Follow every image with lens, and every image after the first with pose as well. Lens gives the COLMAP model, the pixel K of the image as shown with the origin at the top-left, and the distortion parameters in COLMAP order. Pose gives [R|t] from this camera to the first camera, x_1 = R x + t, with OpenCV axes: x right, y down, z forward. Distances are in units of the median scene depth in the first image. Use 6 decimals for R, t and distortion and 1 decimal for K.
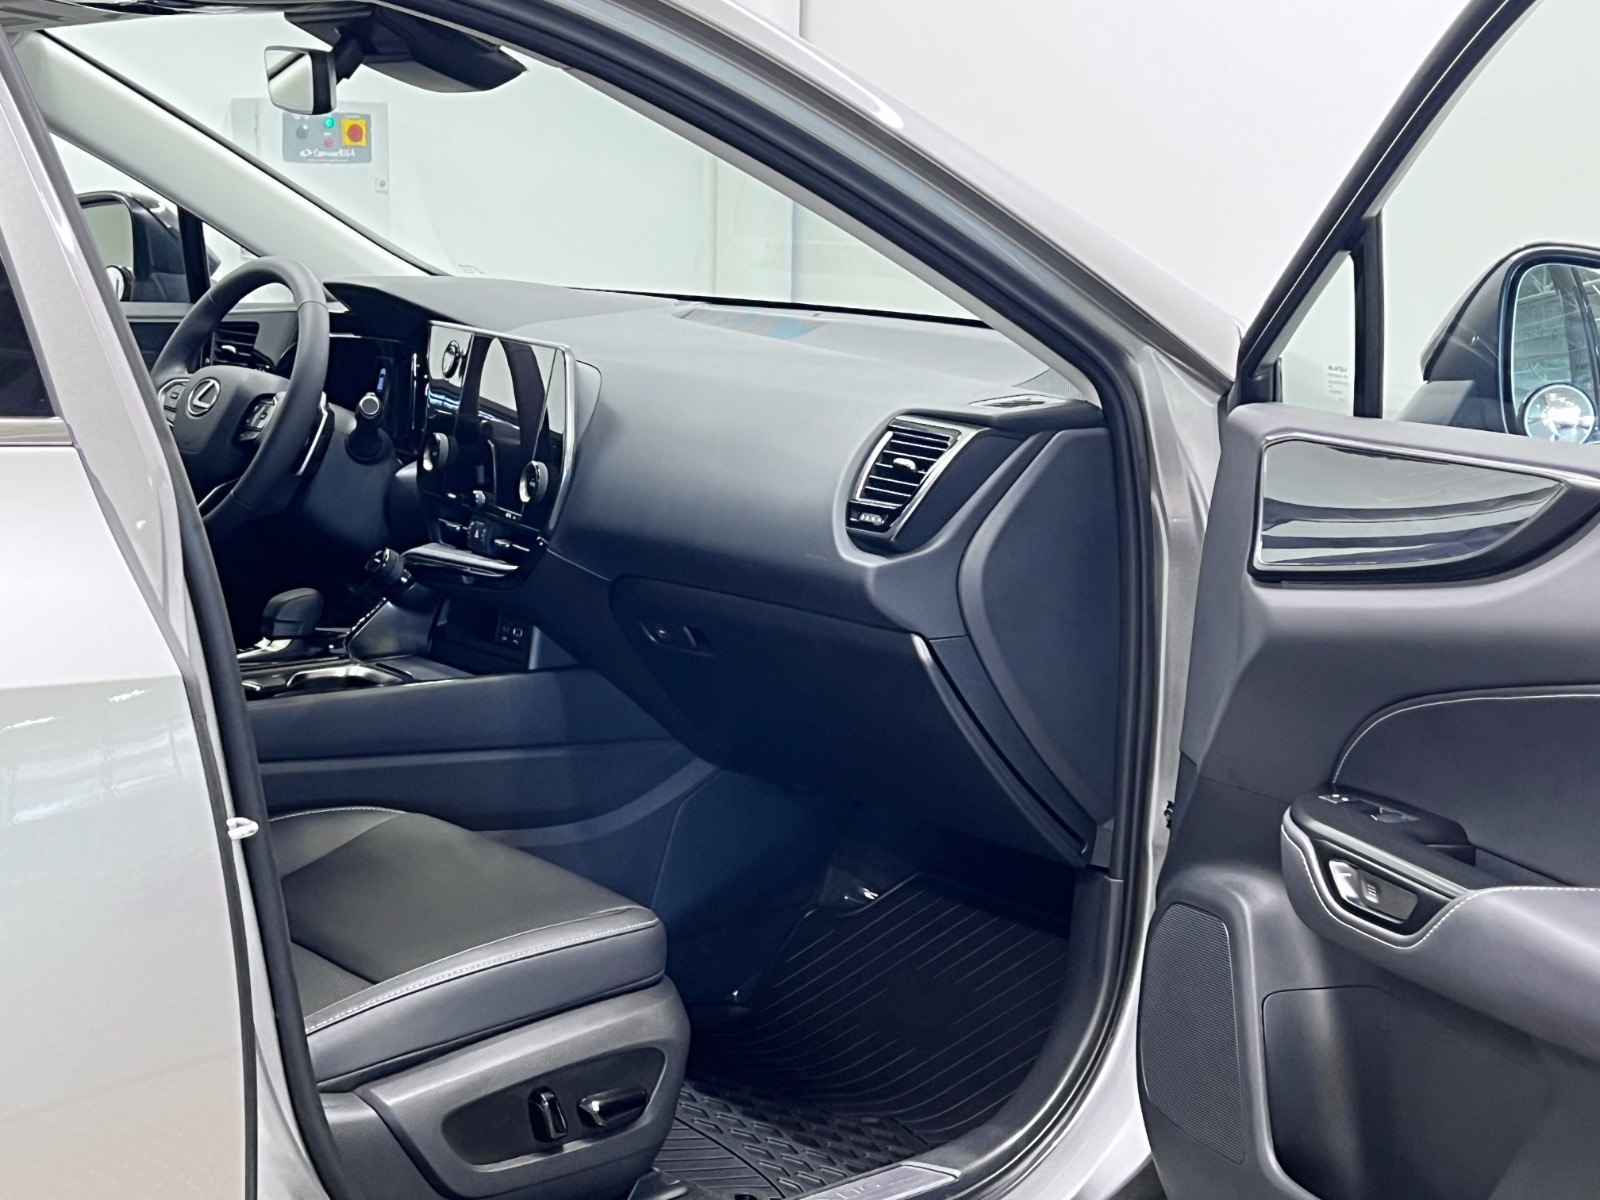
lens RADIAL K [[2439.1, 0, 800.0], [0, 2439.1, 600.0], [0, 0, 1]] dist [0.246135, -1.172172]
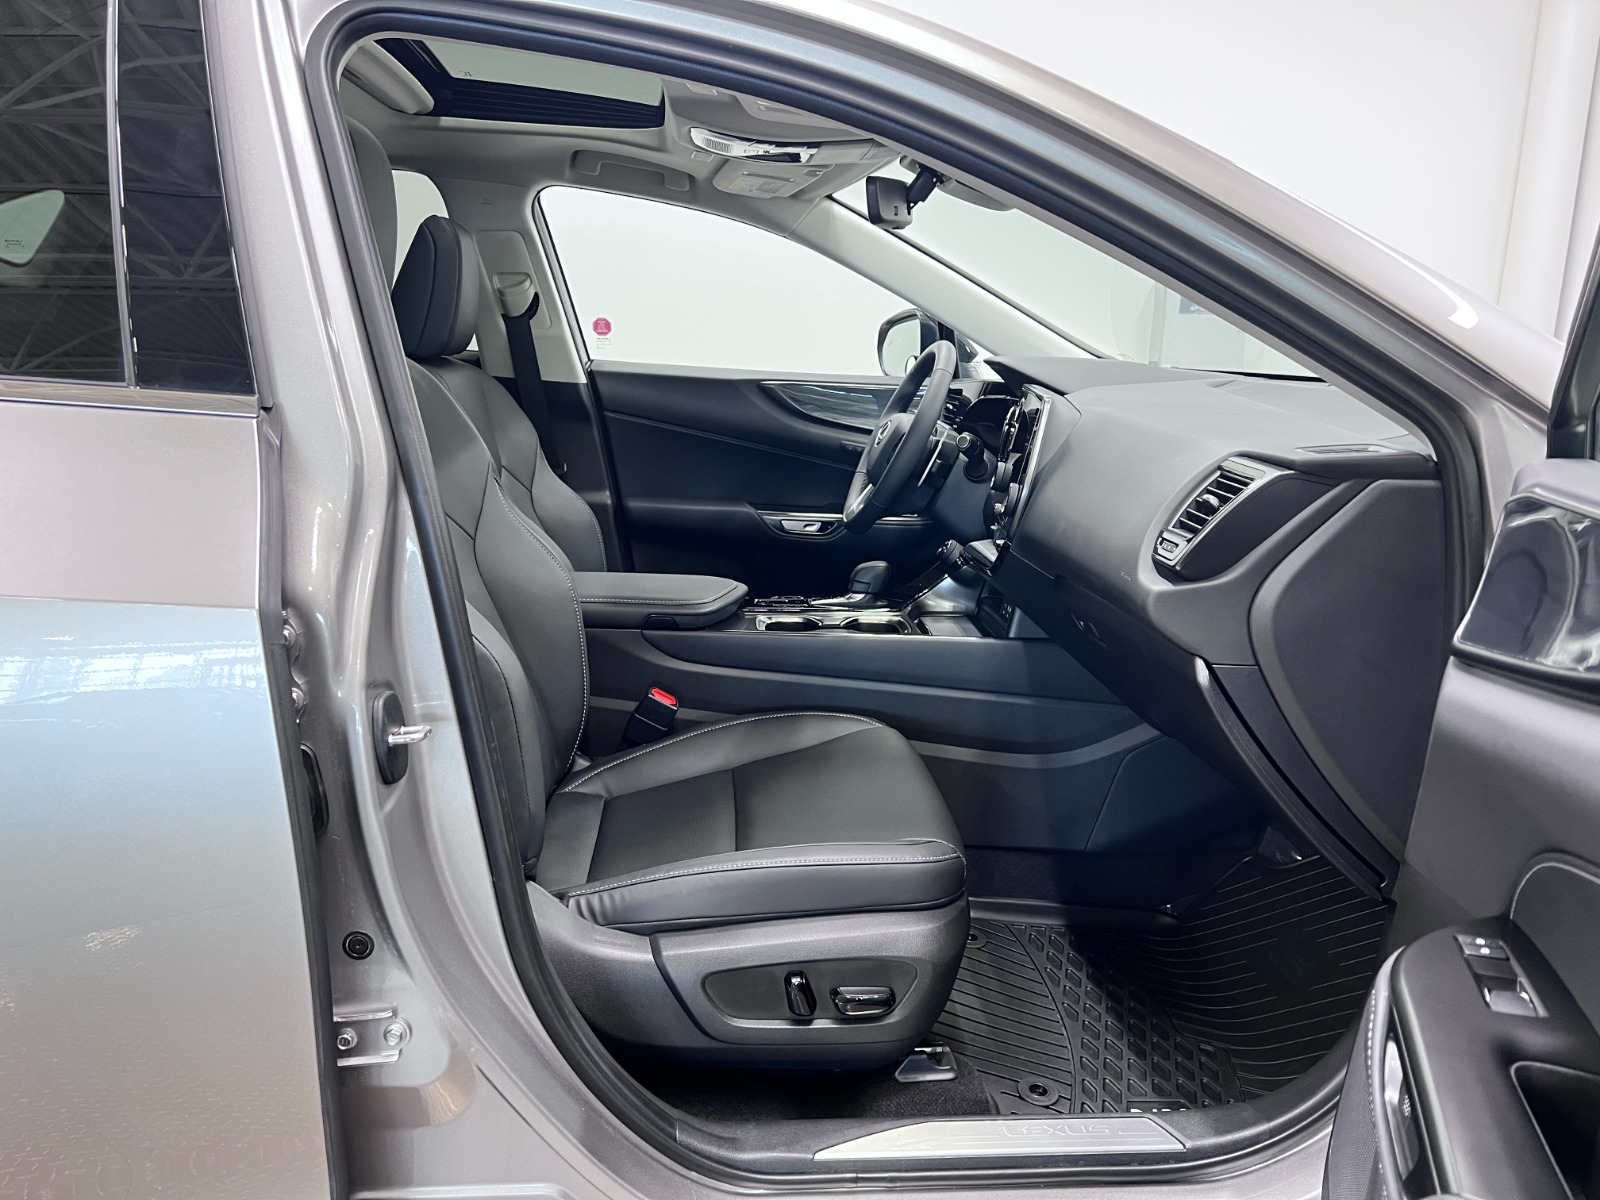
lens RADIAL K [[1206.6, 0, 800.0], [0, 1206.6, 600.0], [0, 0, 1]] dist [0.059534, -0.082006]
pose [[0.811505, 0.122117, -0.571442, 0.203097], [-0.104007, 0.992490, 0.064395, -0.026820], [0.575014, 0.007177, 0.818112, 0.444137]]
